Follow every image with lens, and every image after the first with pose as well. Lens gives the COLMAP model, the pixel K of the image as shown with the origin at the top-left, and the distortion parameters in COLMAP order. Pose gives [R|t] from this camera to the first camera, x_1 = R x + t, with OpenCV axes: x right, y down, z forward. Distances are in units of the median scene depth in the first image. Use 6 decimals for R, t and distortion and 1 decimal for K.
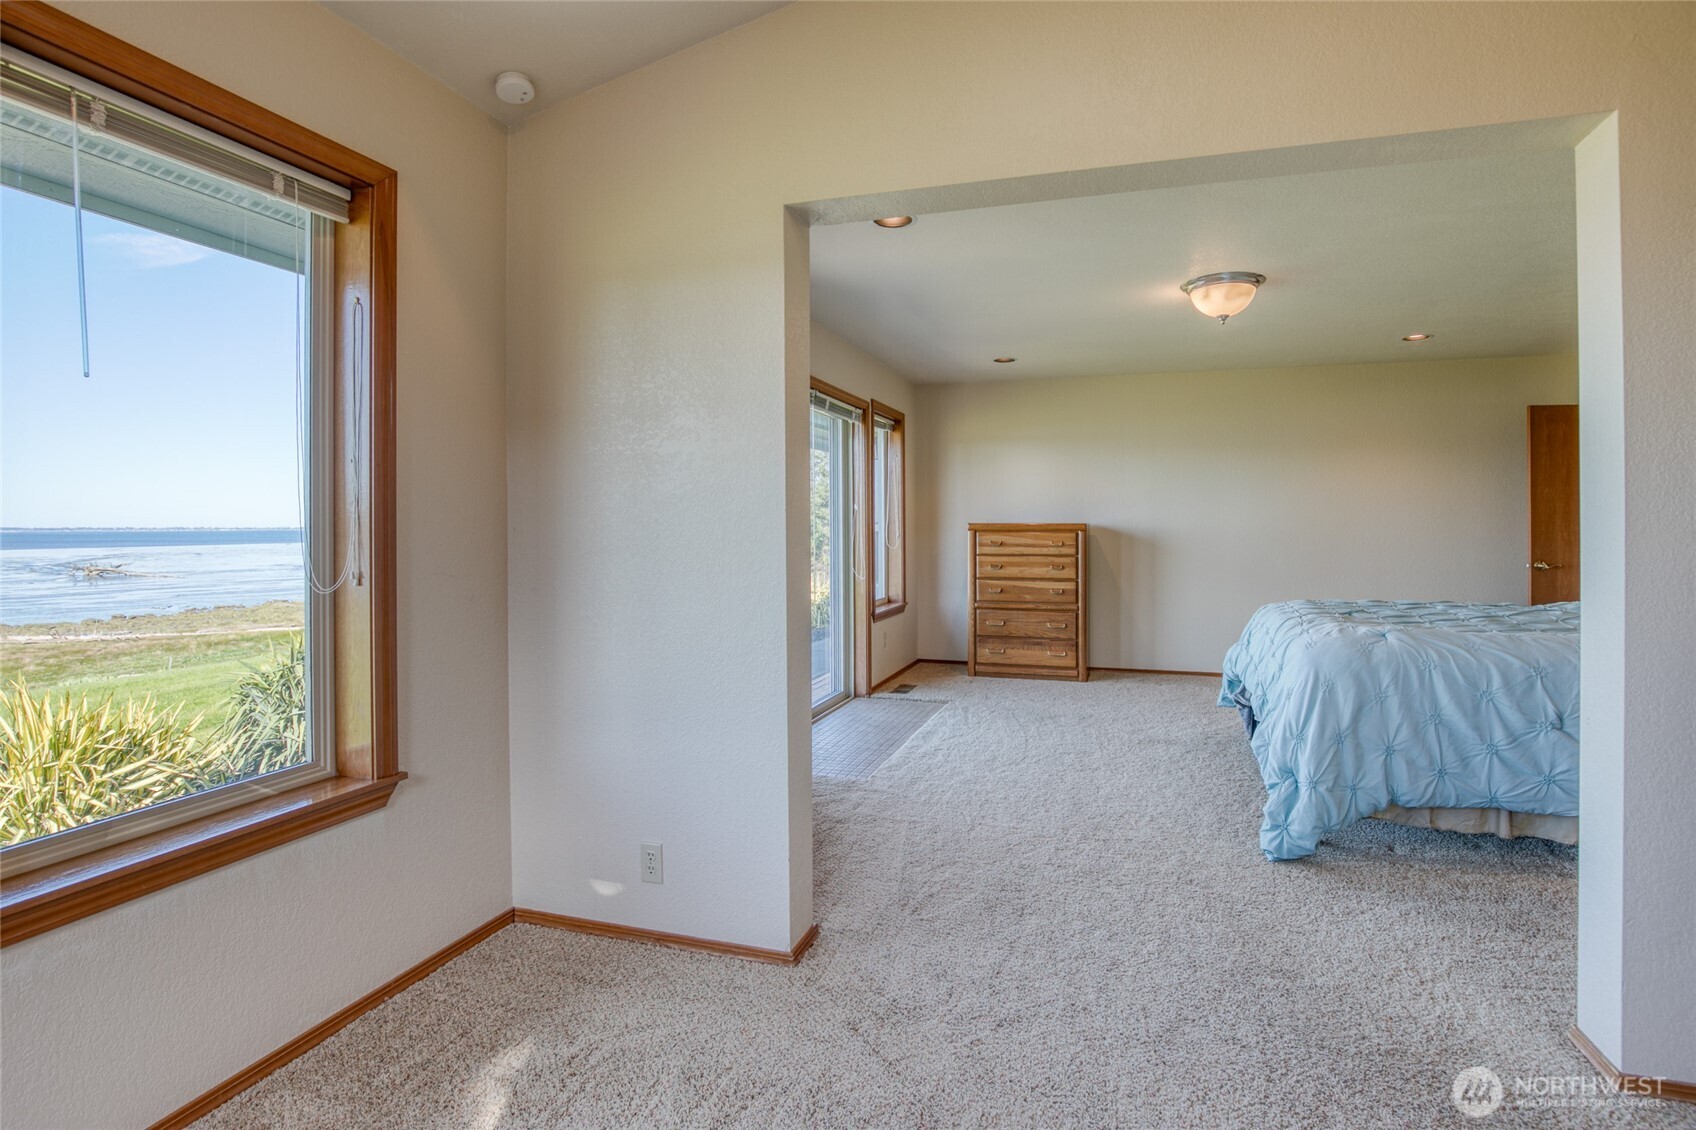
lens RADIAL K [[808.3, 0, 866.7], [0, 808.3, 524.3], [0, 0, 1]] dist [-0.034218, 0.006055]
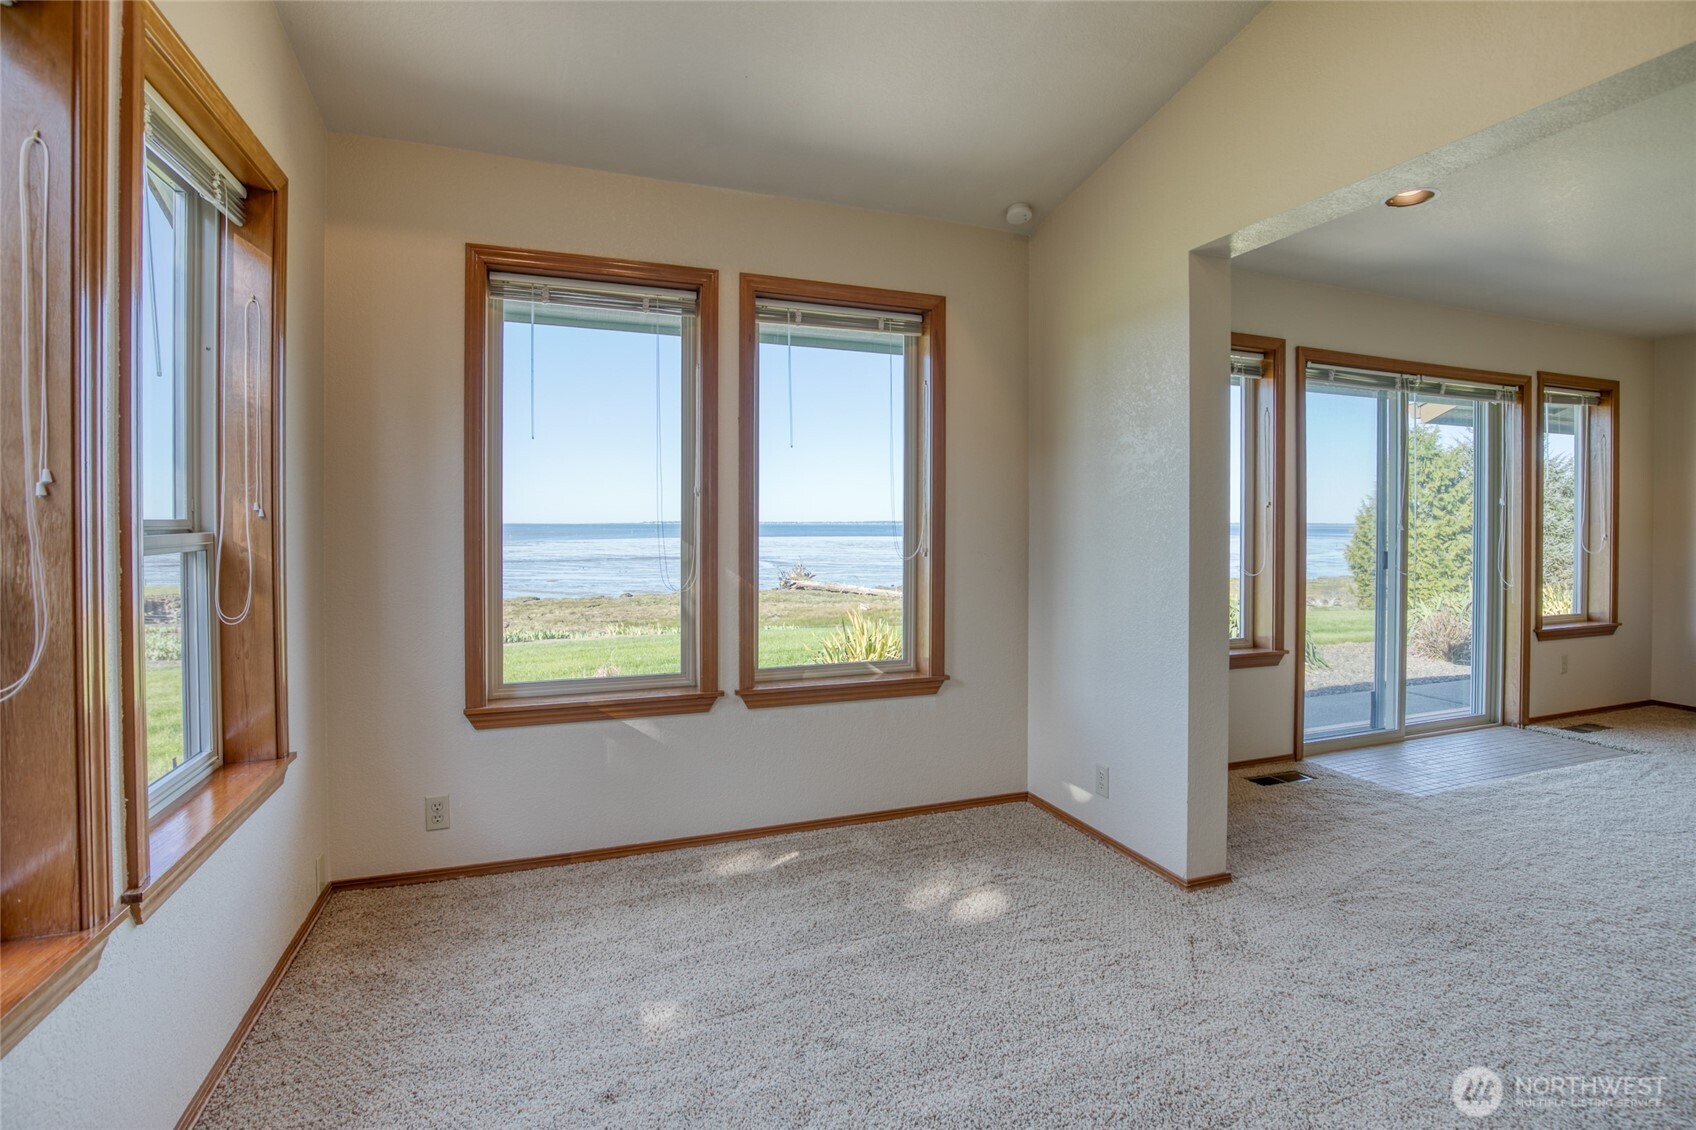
lens RADIAL K [[796.9, 0, 865.4], [0, 796.9, 526.8], [0, 0, 1]] dist [-0.030897, 0.004784]
pose [[0.614630, 0.010059, -0.788752, 0.499364], [-0.004634, 0.999947, 0.009141, 0.001247], [0.788802, -0.001964, 0.614644, -0.090147]]
